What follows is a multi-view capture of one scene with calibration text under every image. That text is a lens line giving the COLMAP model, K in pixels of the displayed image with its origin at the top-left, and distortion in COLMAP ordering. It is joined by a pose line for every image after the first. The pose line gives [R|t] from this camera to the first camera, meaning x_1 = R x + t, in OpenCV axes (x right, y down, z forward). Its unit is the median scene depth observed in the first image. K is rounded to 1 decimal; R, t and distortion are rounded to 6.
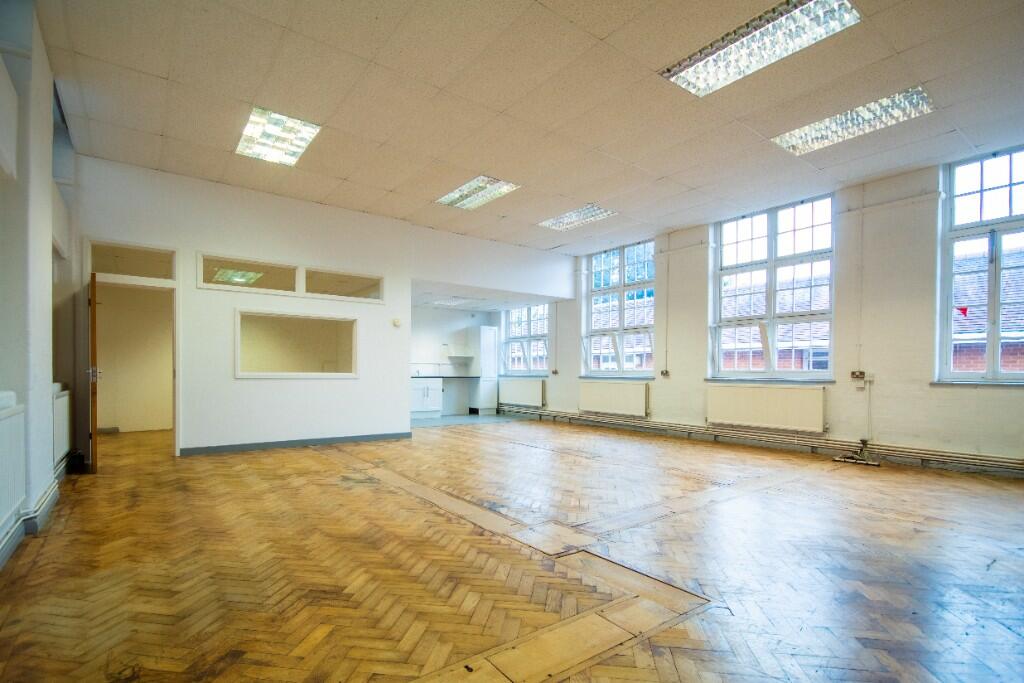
lens RADIAL K [[492.2, 0, 510.1], [0, 492.2, 378.7], [0, 0, 1]] dist [-0.026782, -0.000176]
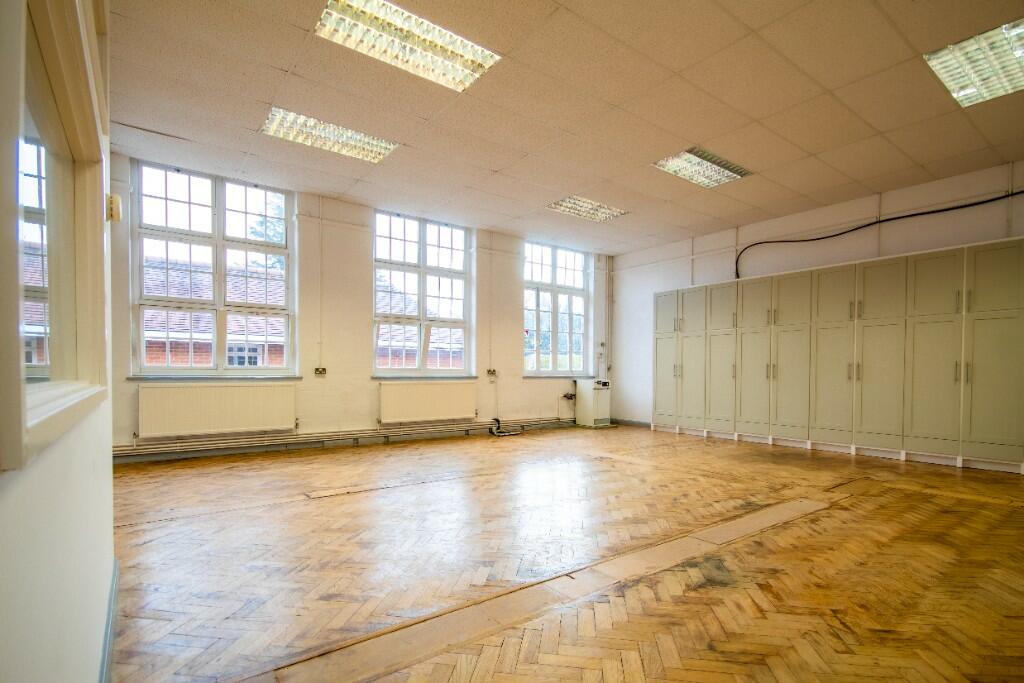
lens RADIAL K [[491.3, 0, 510.4], [0, 491.3, 378.2], [0, 0, 1]] dist [0.031497, -0.000156]
pose [[-0.002416, -0.021591, 0.999764, -0.529896], [0.008497, 0.999730, 0.021611, -0.015550], [-0.999961, 0.008547, -0.002232, 0.752008]]
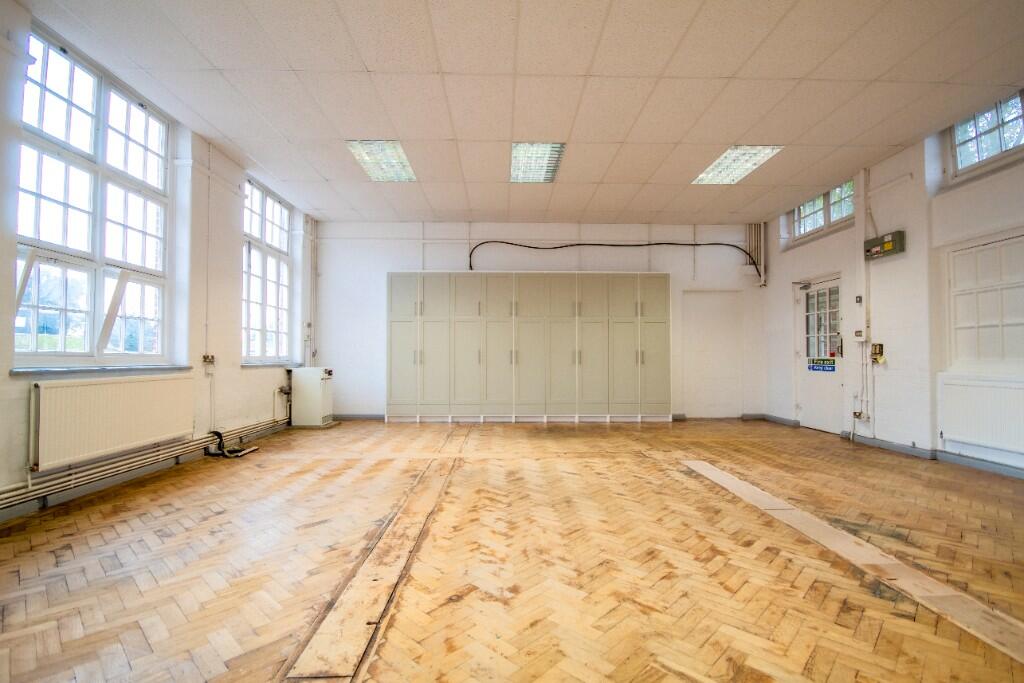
lens RADIAL K [[478.7, 0, 512.0], [0, 478.7, 341.5], [0, 0, 1]] dist [0.000463, -0.000486]
pose [[-0.810890, 0.014357, 0.585022, -0.182945], [0.002378, 0.999772, -0.021240, -0.015500], [-0.585194, -0.015832, -0.810739, 1.091865]]
